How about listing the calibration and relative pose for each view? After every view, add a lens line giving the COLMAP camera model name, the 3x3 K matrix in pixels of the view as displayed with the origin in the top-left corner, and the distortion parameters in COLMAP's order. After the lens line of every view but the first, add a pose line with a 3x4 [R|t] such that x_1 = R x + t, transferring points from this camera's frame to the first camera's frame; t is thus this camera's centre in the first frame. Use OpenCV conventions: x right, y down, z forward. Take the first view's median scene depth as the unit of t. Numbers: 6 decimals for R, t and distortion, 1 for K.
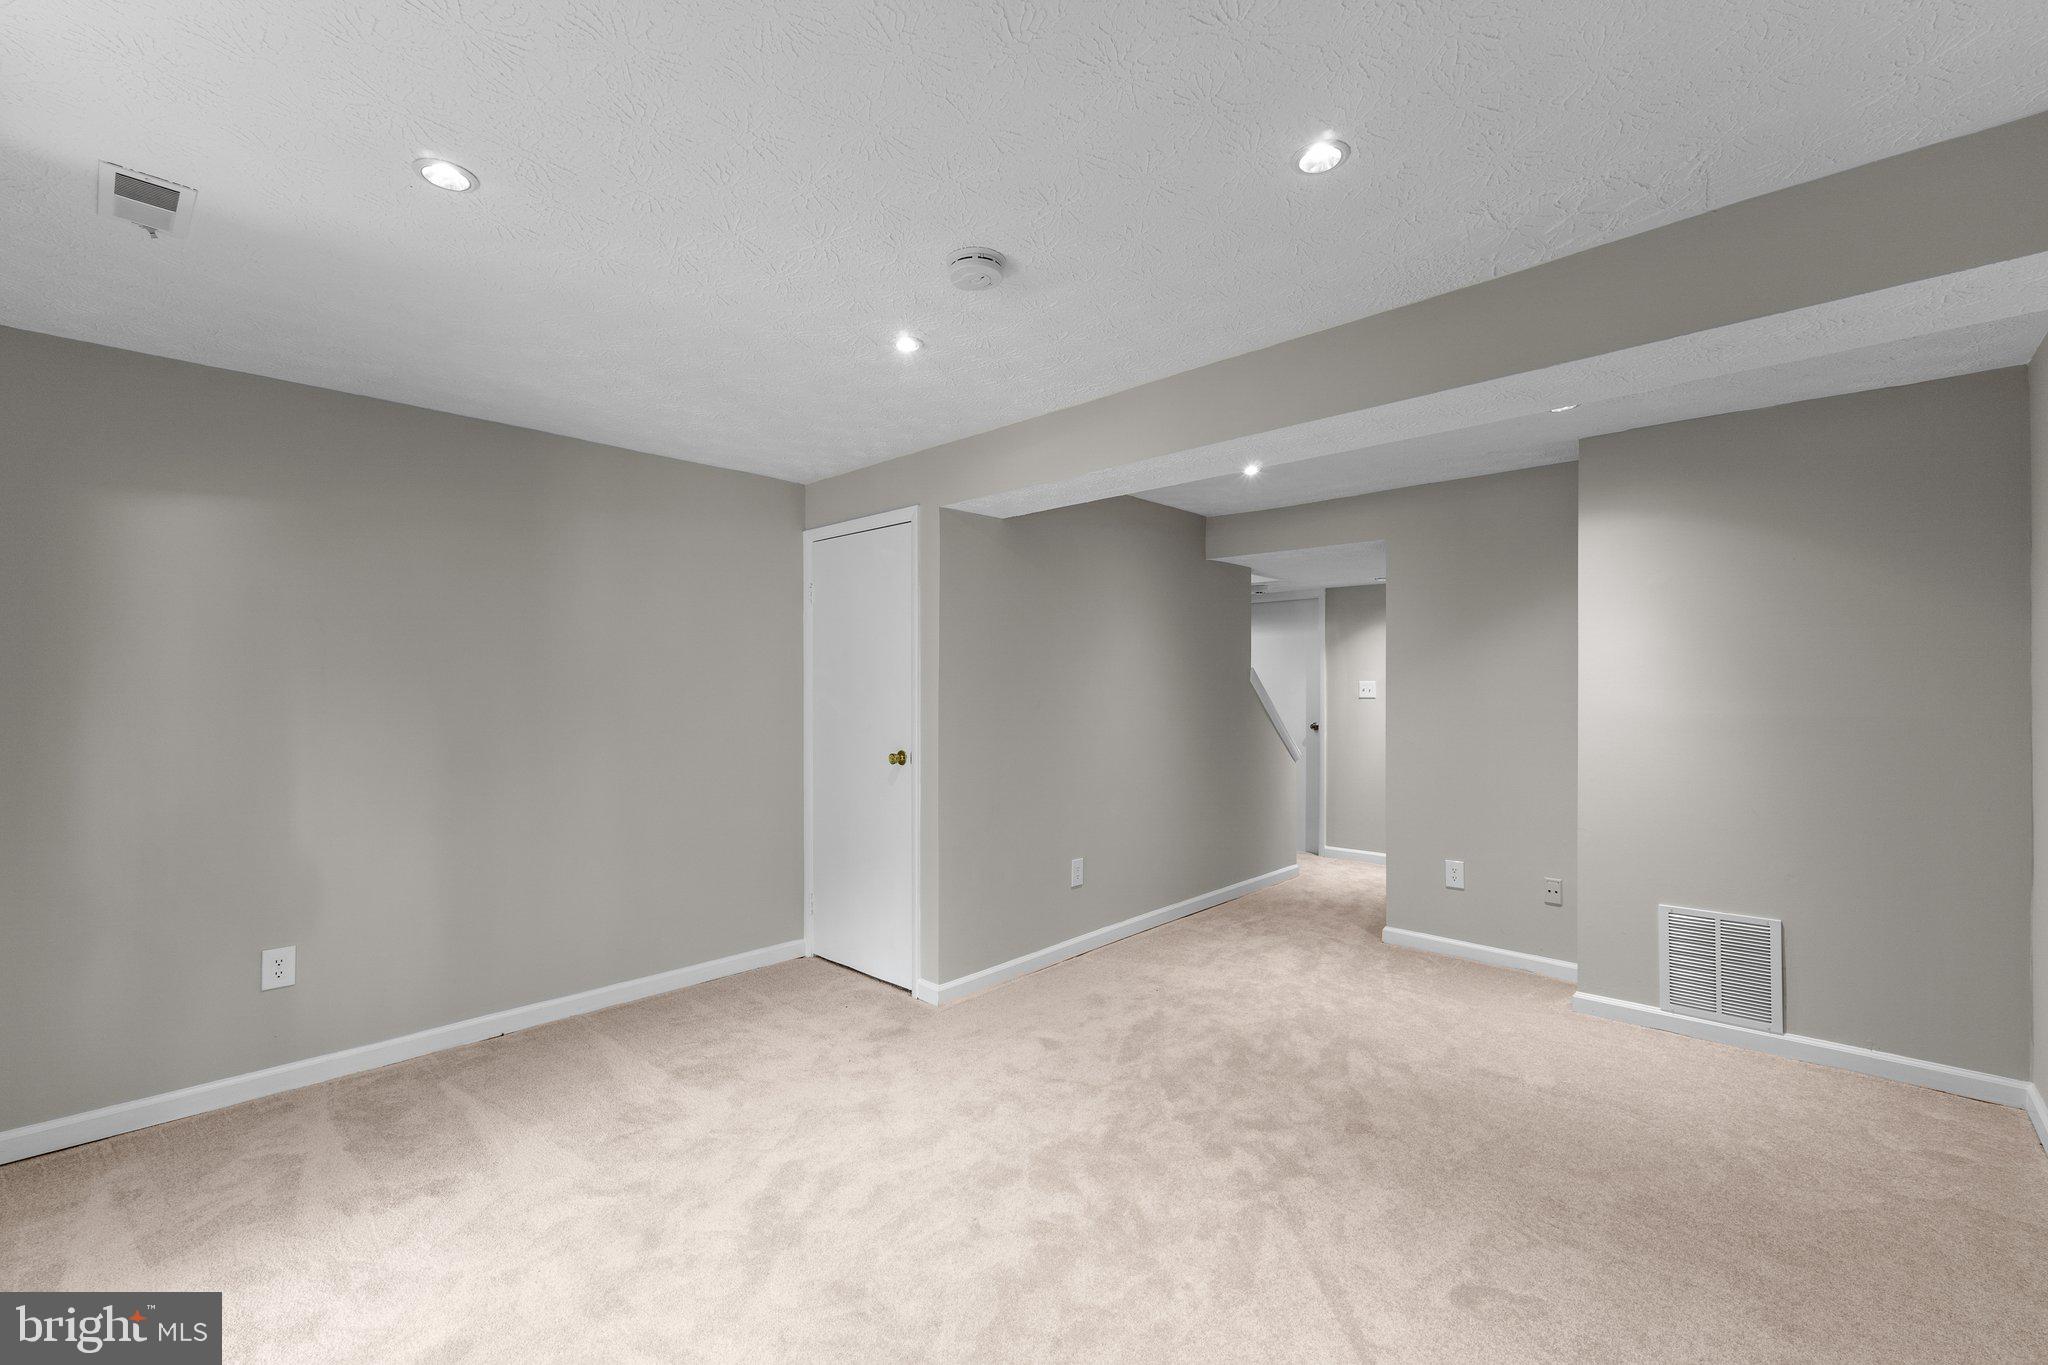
lens RADIAL K [[869.3, 0, 1025.0], [0, 869.3, 684.3], [0, 0, 1]] dist [-0.009715, -0.000082]
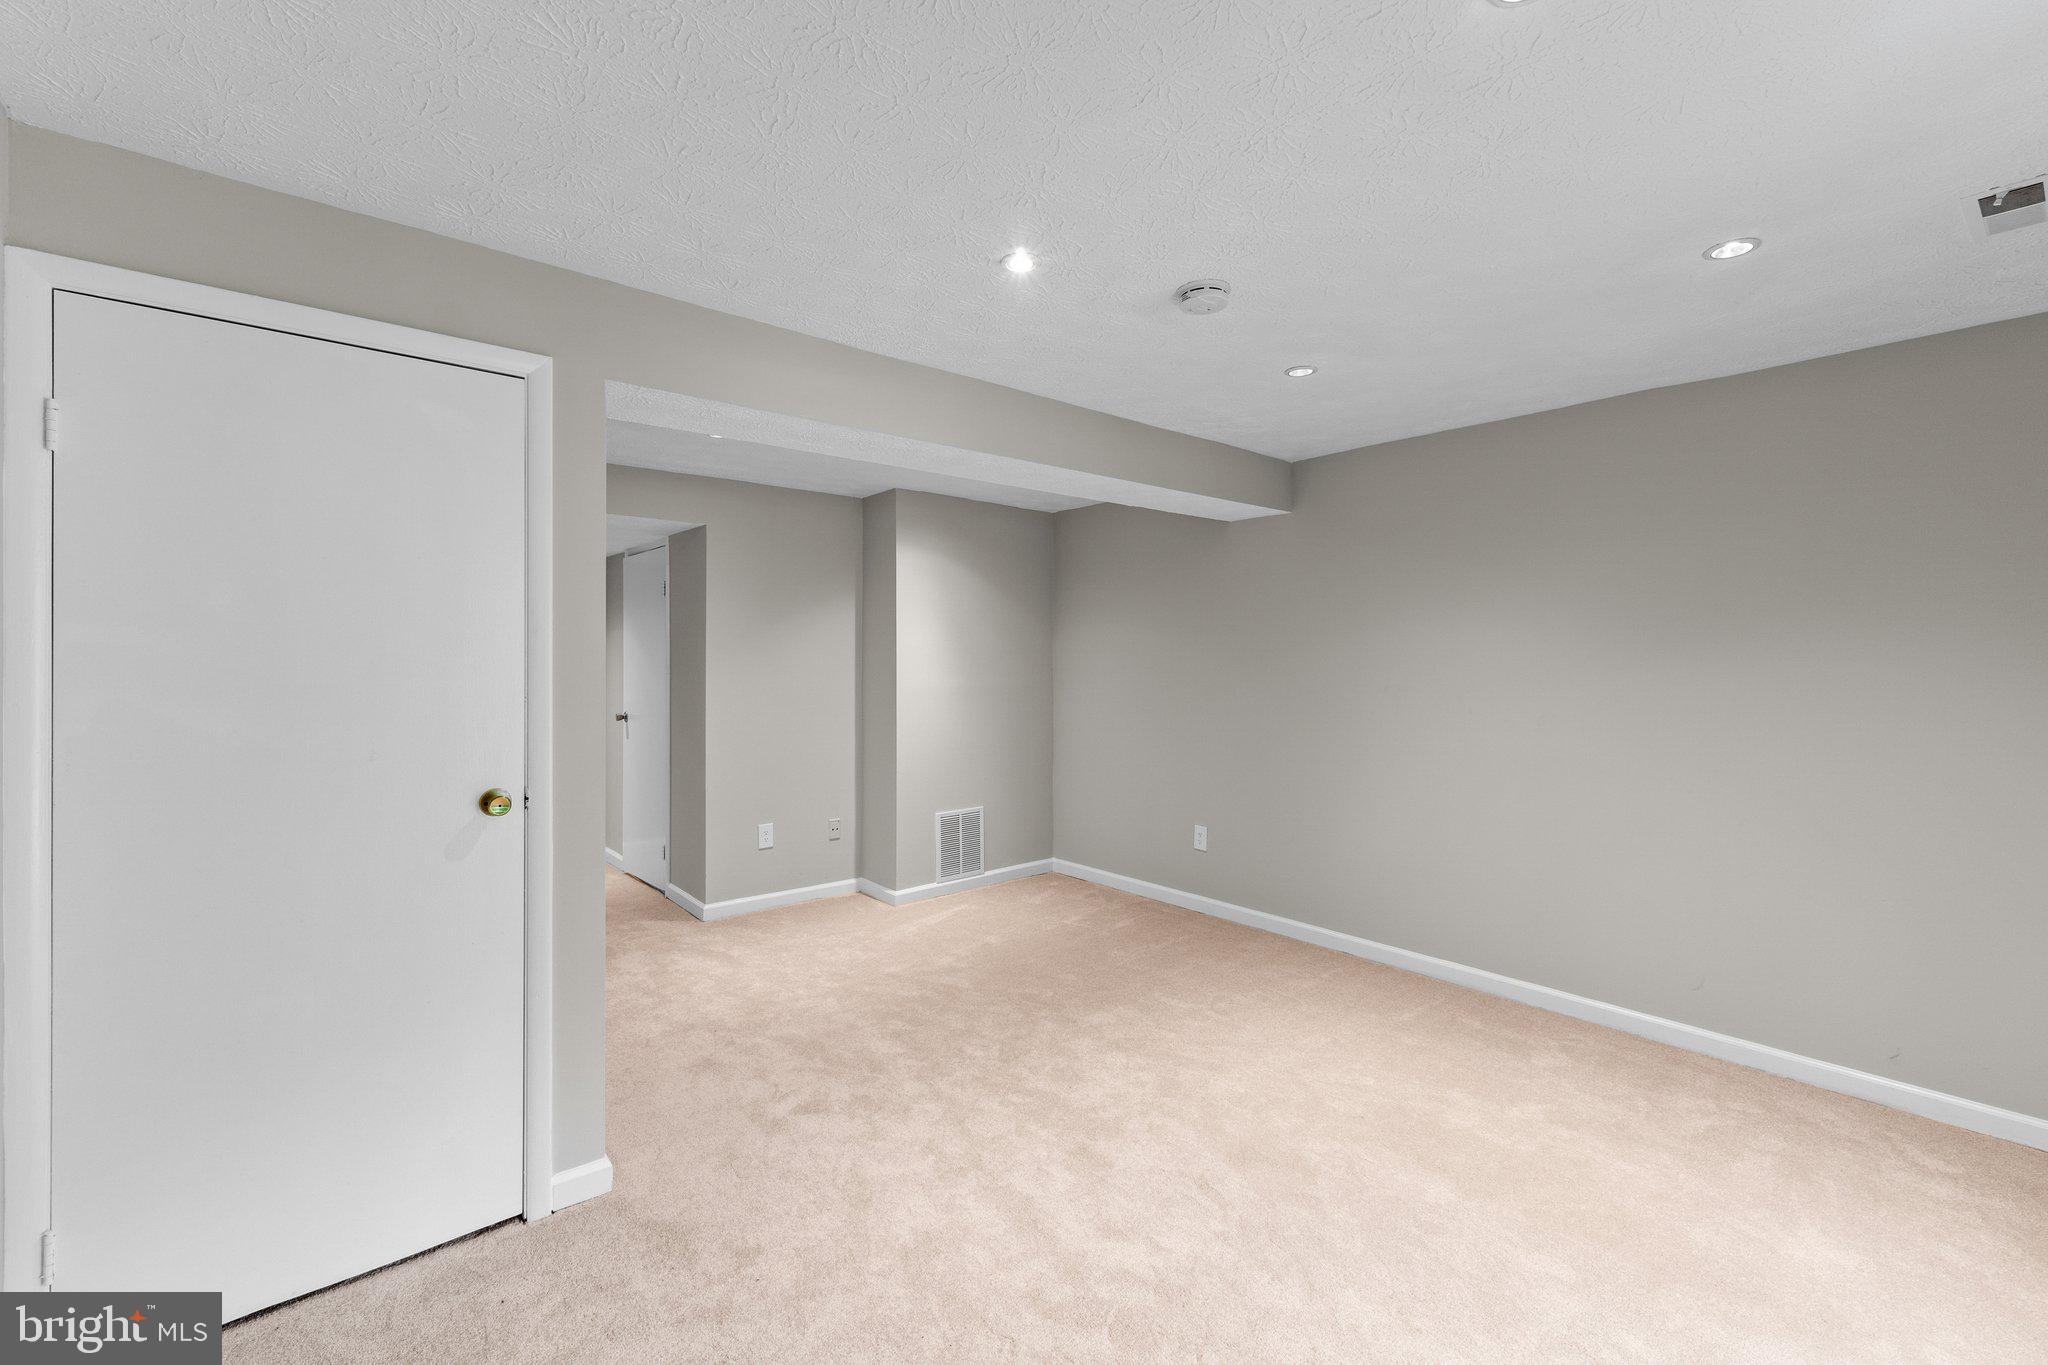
lens RADIAL K [[869.3, 0, 1025.6], [0, 869.3, 664.2], [0, 0, 1]] dist [-0.009715, -0.000082]
pose [[0.087216, 0.000850, 0.996189, -0.658322], [0.006053, 0.999981, -0.001383, 0.000225], [-0.996171, 0.006150, 0.087209, 0.626168]]
